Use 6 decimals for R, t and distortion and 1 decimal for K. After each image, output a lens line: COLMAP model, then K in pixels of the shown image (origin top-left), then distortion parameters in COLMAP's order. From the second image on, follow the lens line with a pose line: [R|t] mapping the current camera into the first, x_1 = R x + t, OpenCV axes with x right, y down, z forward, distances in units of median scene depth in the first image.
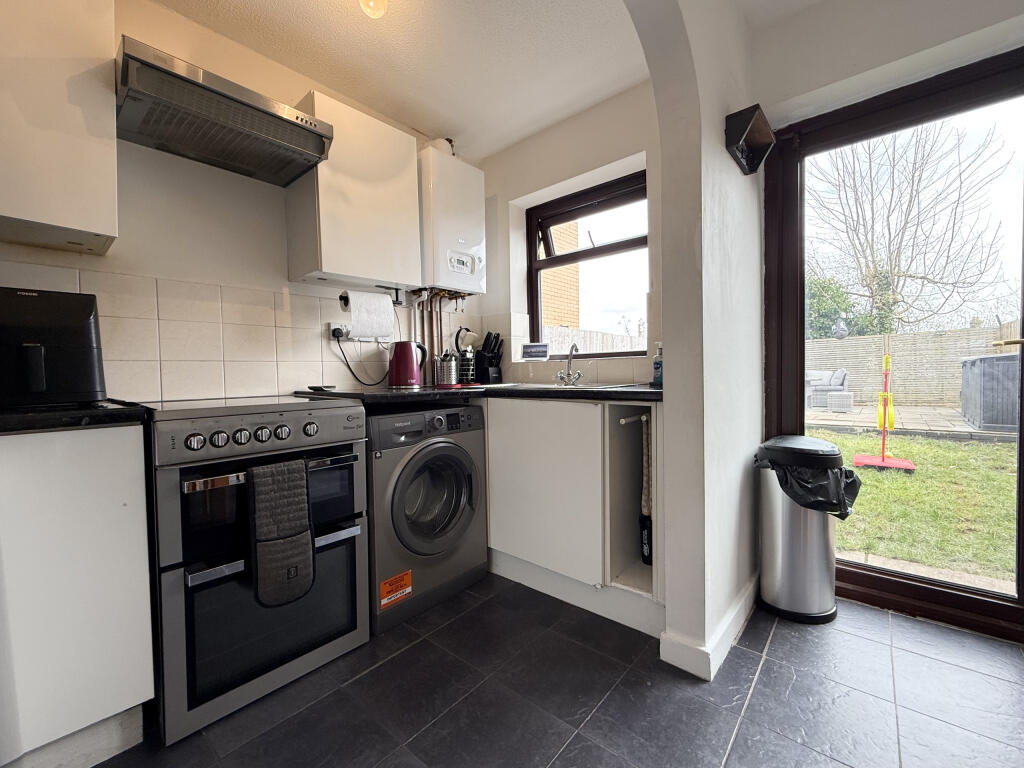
lens RADIAL K [[417.1, 0, 512.0], [0, 417.1, 384.0], [0, 0, 1]] dist [-0.000275, -0.000272]
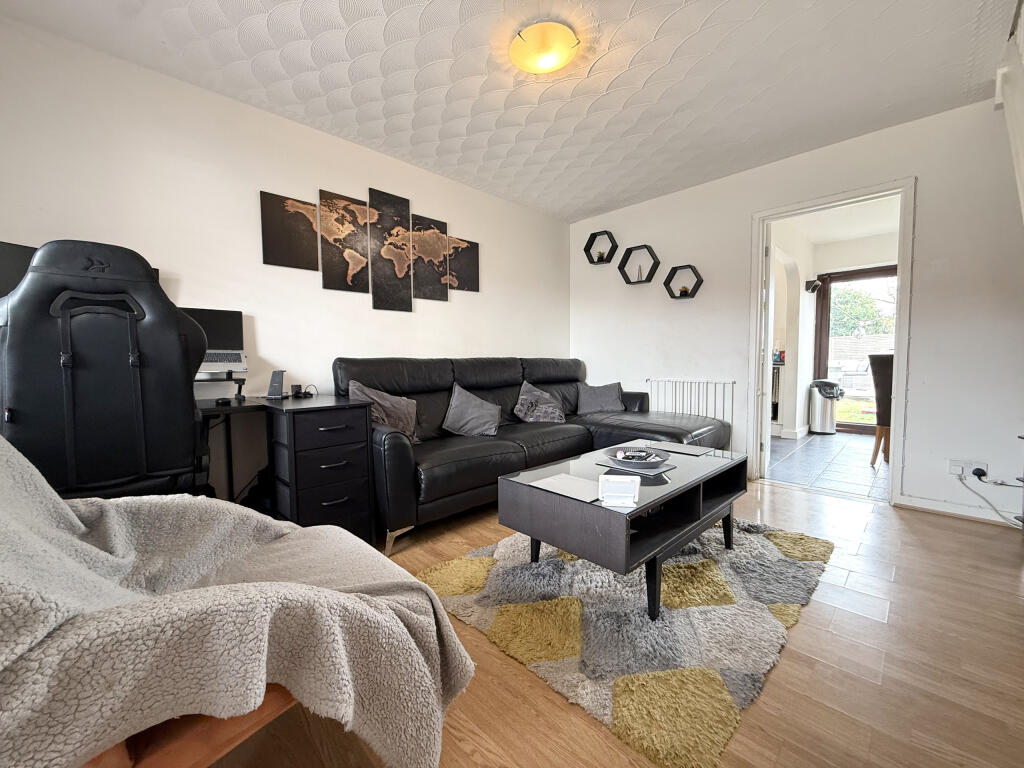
lens RADIAL K [[417.1, 0, 512.0], [0, 417.1, 384.0], [0, 0, 1]] dist [-0.000275, -0.000272]
pose [[0.997521, 0.015835, -0.068560, -1.465007], [-0.013939, 0.999509, 0.028057, 0.114363], [0.068970, -0.027032, 0.997252, -2.319032]]
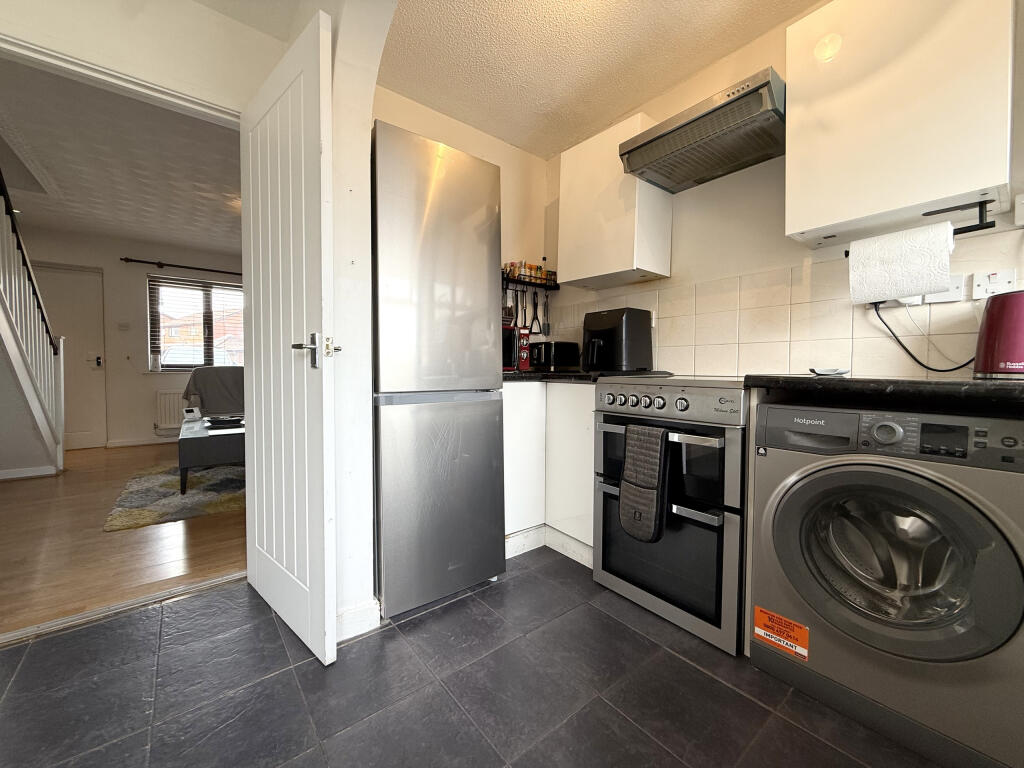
lens RADIAL K [[404.1, 0, 512.0], [0, 404.1, 384.0], [0, 0, 1]] dist [-0.000493, -0.000053]
pose [[-0.171570, 0.055980, -0.983580, 0.556713], [-0.027219, 0.997734, 0.061533, 0.003377], [0.984796, 0.037329, -0.169658, 0.675524]]
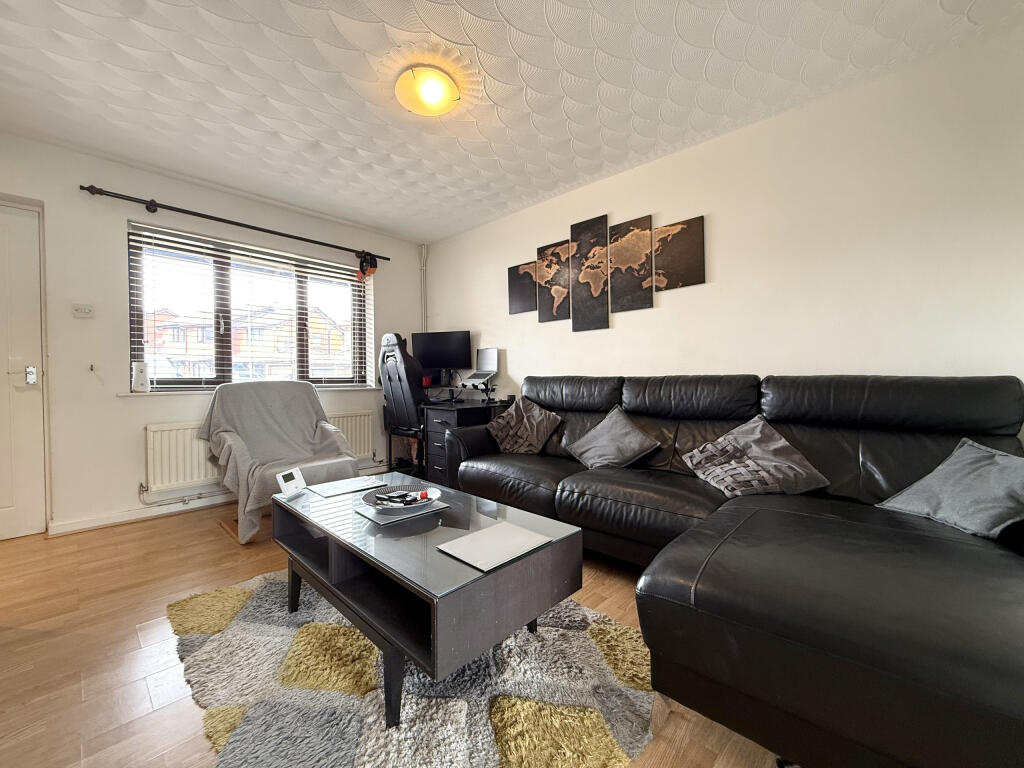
lens RADIAL K [[417.1, 0, 512.0], [0, 417.1, 384.0], [0, 0, 1]] dist [-0.000275, -0.000272]
pose [[-0.029542, 0.035235, -0.998942, -0.270640], [-0.021052, 0.999135, 0.035864, 0.038818], [0.999342, 0.022089, -0.028775, -0.894426]]
